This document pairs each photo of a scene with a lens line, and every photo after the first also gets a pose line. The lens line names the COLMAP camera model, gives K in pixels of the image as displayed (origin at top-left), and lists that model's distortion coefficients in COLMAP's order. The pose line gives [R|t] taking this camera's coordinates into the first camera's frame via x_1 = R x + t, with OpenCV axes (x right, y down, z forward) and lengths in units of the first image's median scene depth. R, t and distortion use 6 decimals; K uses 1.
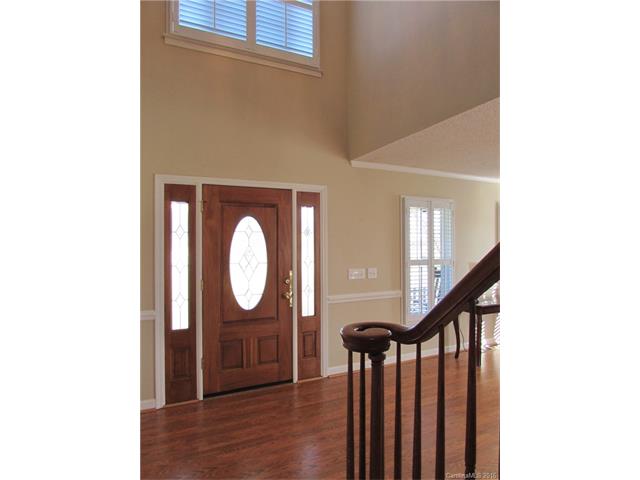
lens RADIAL K [[446.2, 0, 320.0], [0, 446.2, 240.0], [0, 0, 1]] dist [-0.041807, 0.000077]
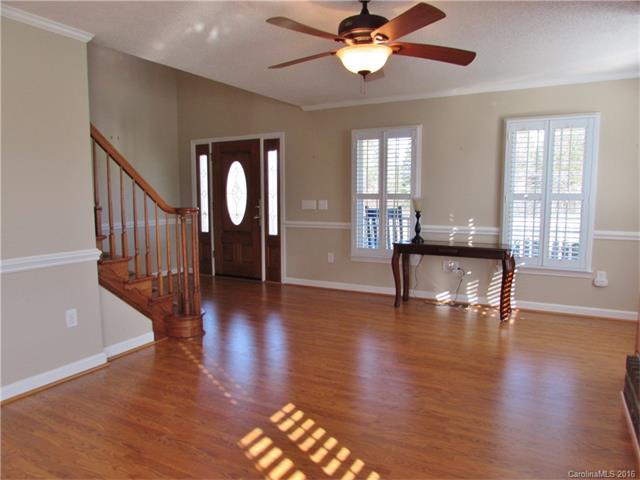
lens RADIAL K [[446.2, 0, 320.0], [0, 446.2, 240.0], [0, 0, 1]] dist [-0.041807, 0.000077]
pose [[0.497277, 0.101936, -0.861583, 1.201462], [0.018014, 0.991646, 0.127722, 0.020665], [0.867405, -0.079033, 0.491286, 0.481386]]
